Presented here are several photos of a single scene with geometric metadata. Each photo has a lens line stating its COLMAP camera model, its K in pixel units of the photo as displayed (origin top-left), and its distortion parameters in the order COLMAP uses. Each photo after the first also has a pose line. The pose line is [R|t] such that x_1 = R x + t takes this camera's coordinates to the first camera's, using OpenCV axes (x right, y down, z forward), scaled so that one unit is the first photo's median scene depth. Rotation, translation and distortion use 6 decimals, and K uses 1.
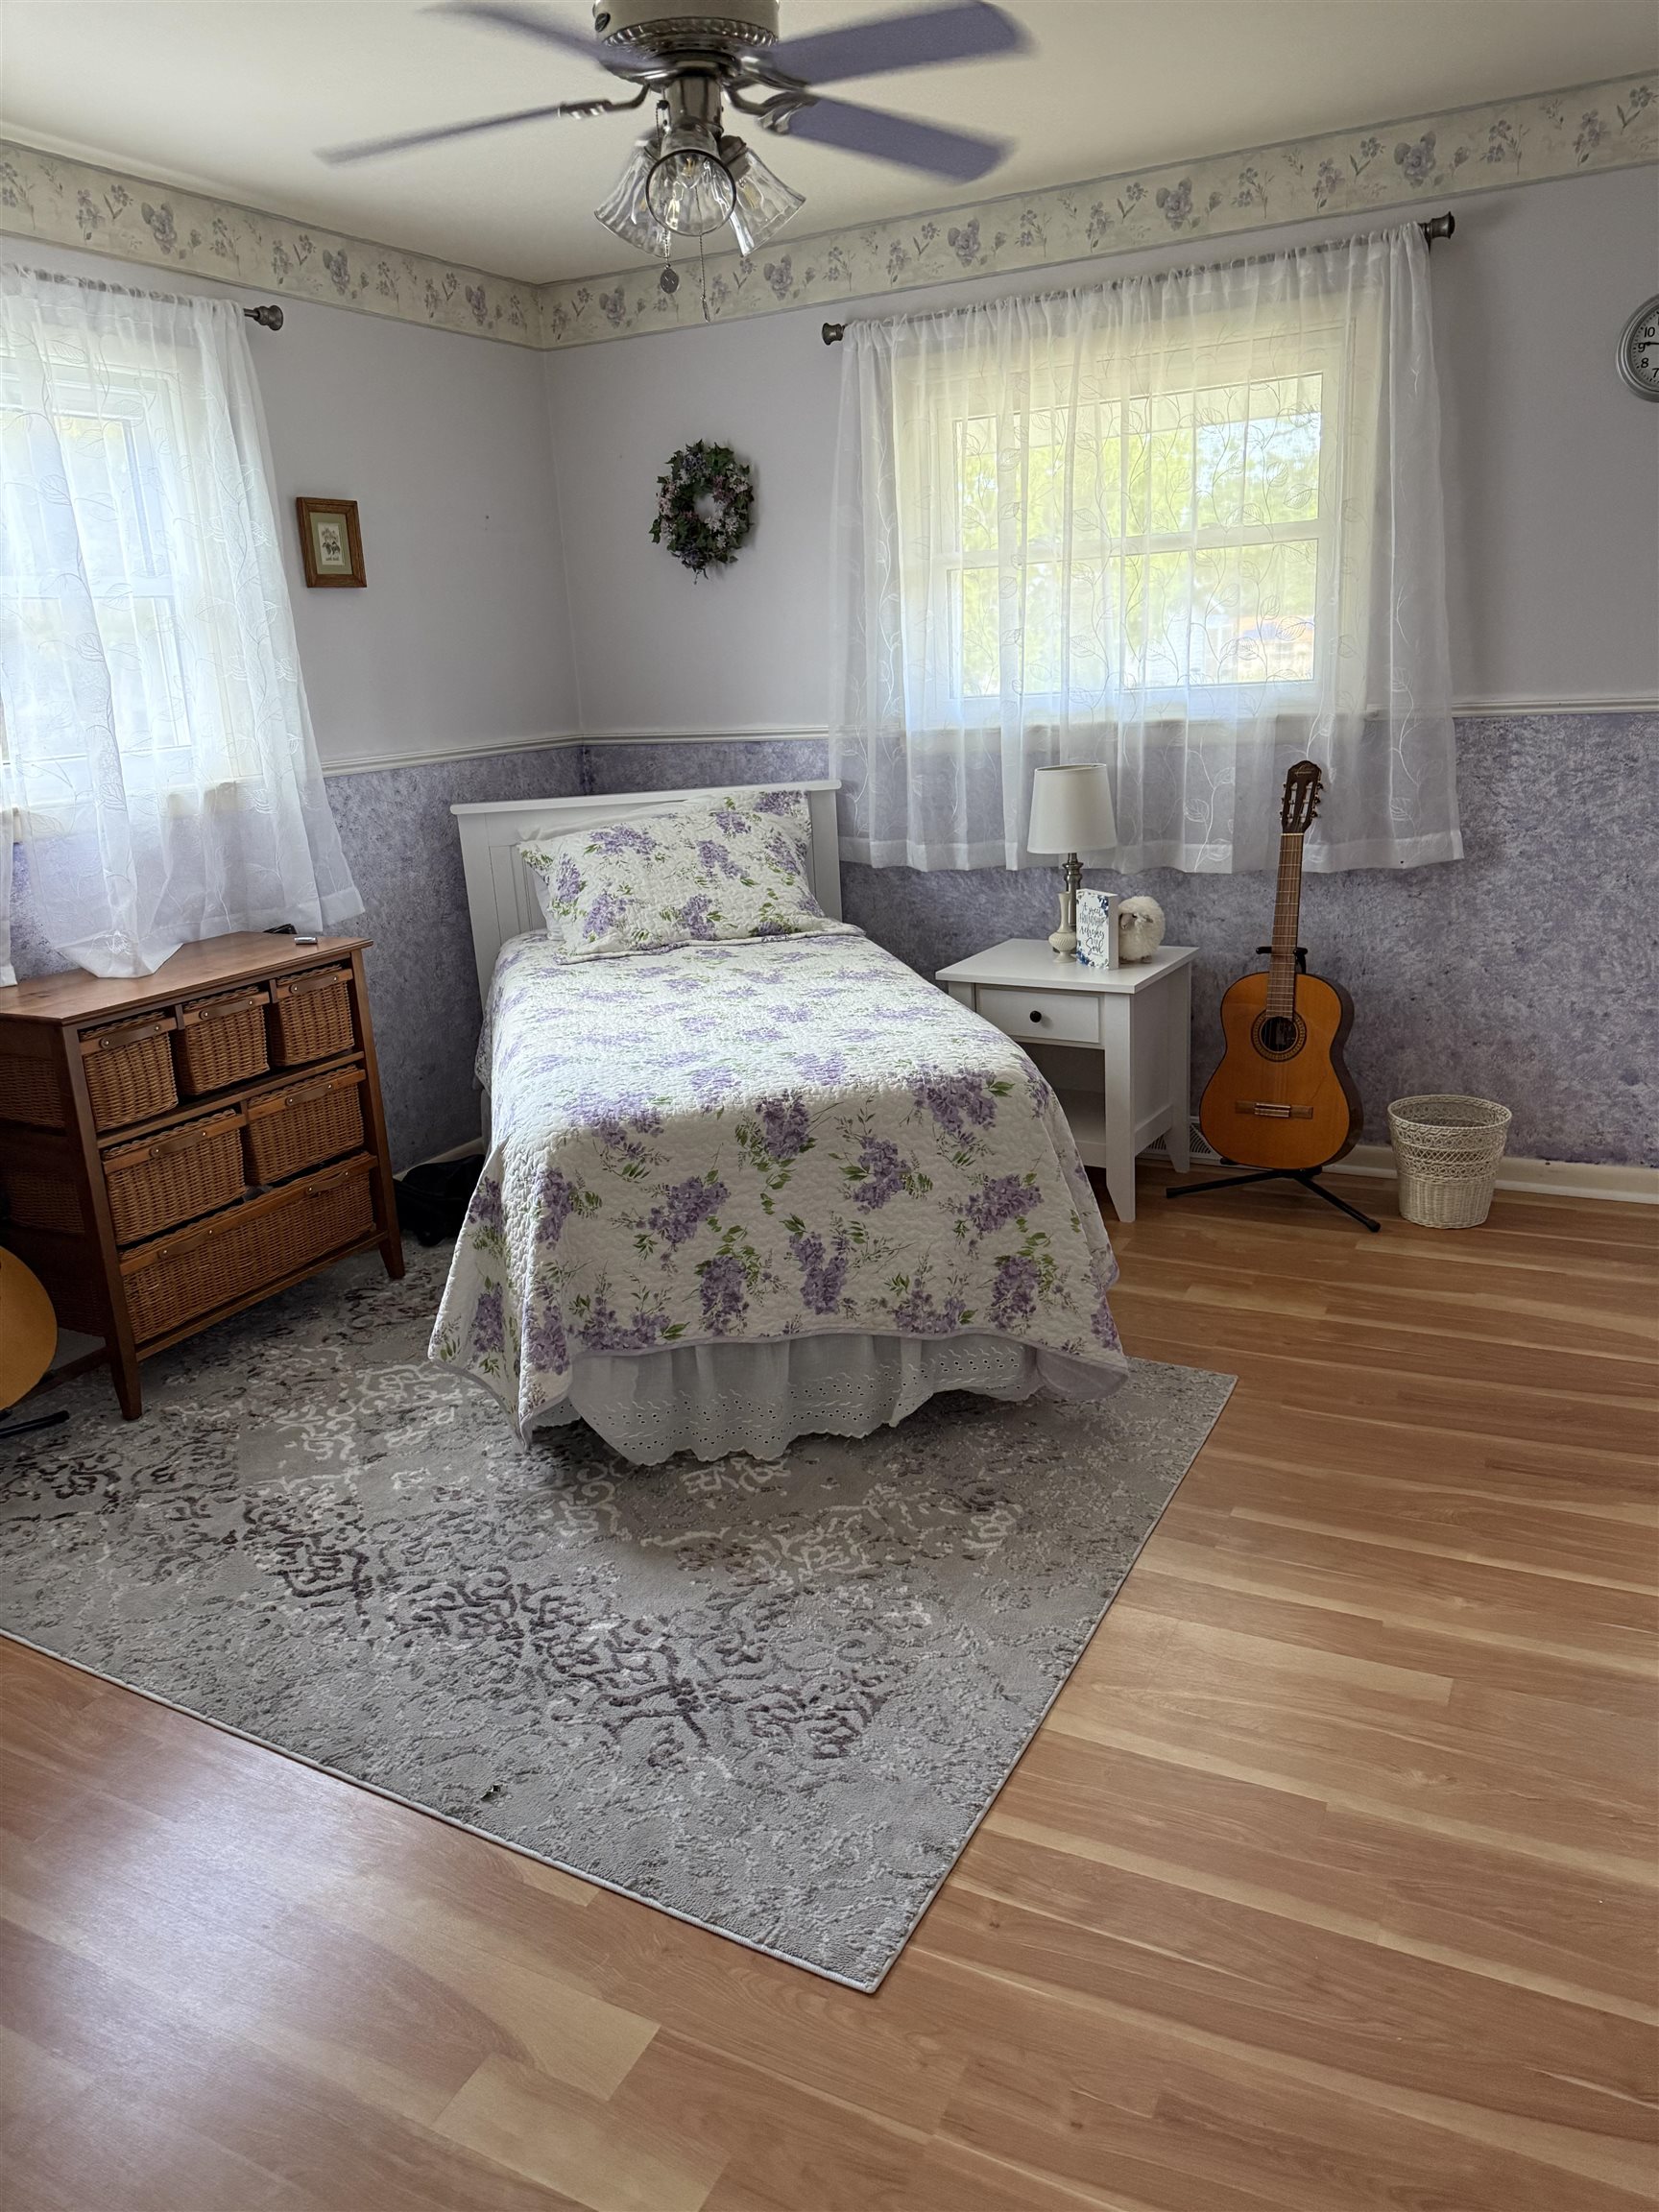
lens RADIAL K [[1563.7, 0, 831.0], [0, 1563.7, 1065.4], [0, 0, 1]] dist [0.000273, 0.001155]
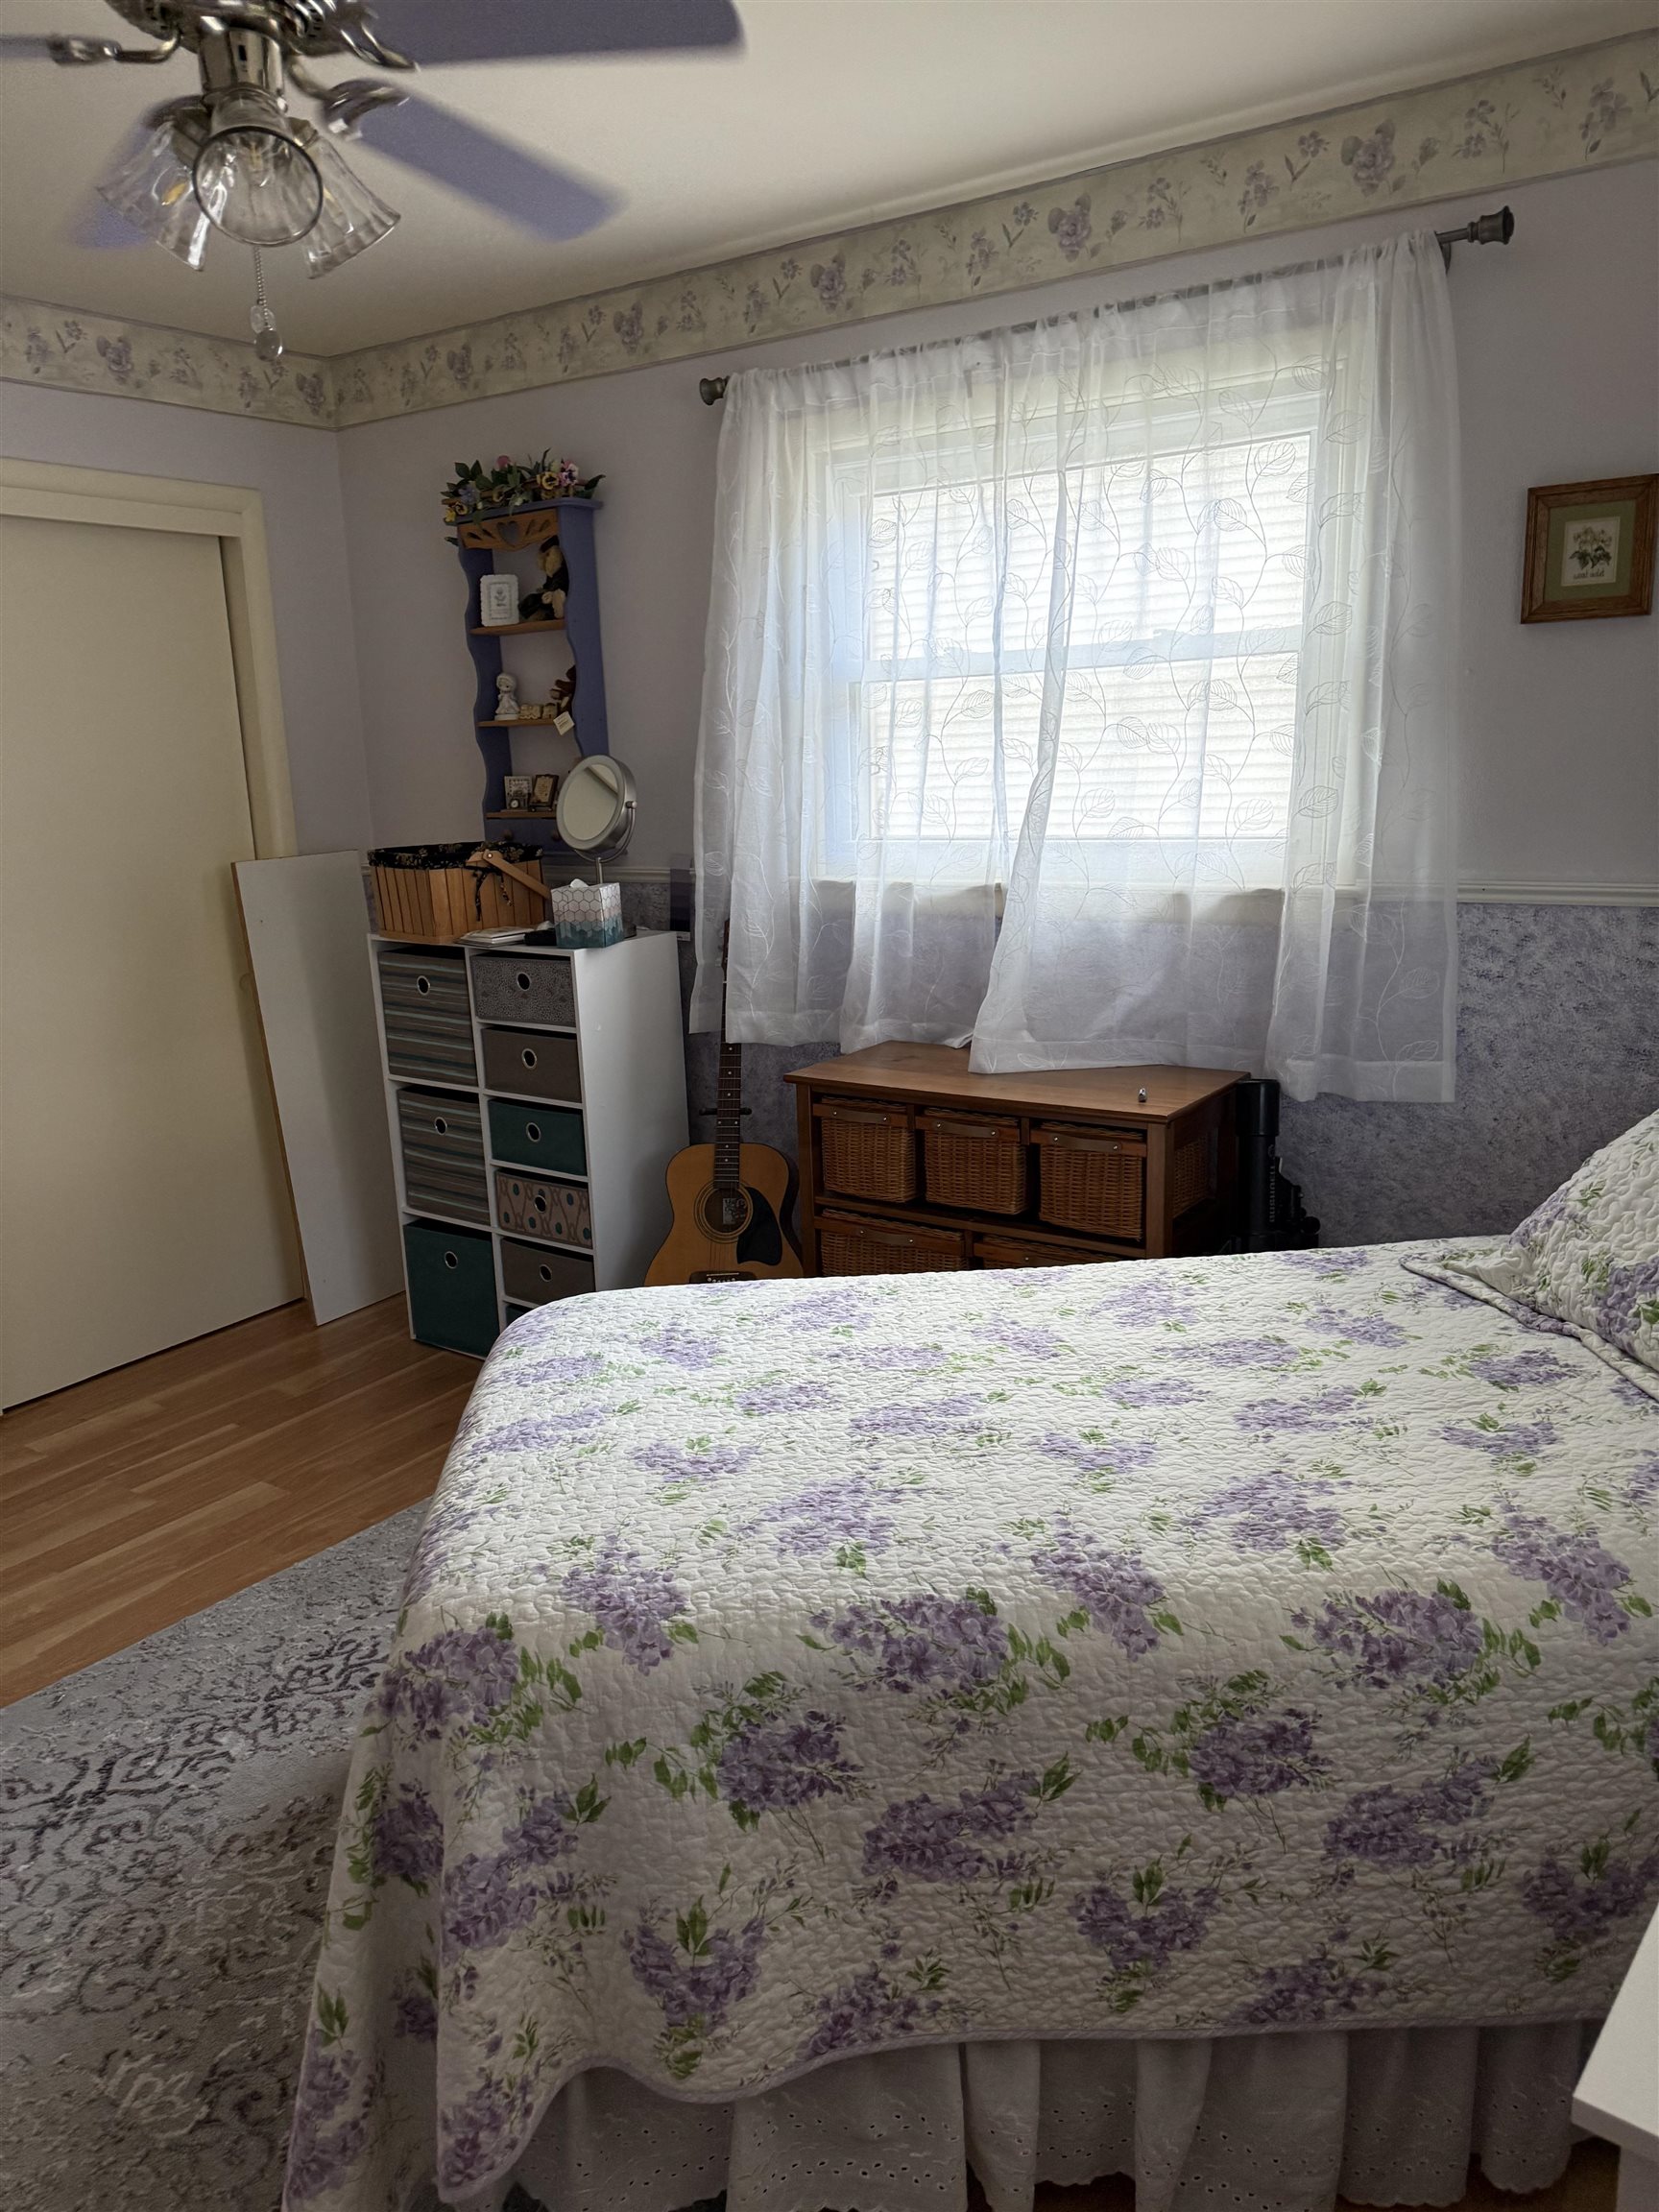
lens RADIAL K [[1568.3, 0, 829.5], [0, 1568.3, 1106.0], [0, 0, 1]] dist [0.007108, 0.002701]
pose [[-0.114168, 0.274167, -0.954881, 0.467237], [-0.223542, 0.929428, 0.293586, -0.285003], [0.967985, 0.246974, -0.044823, 0.923313]]
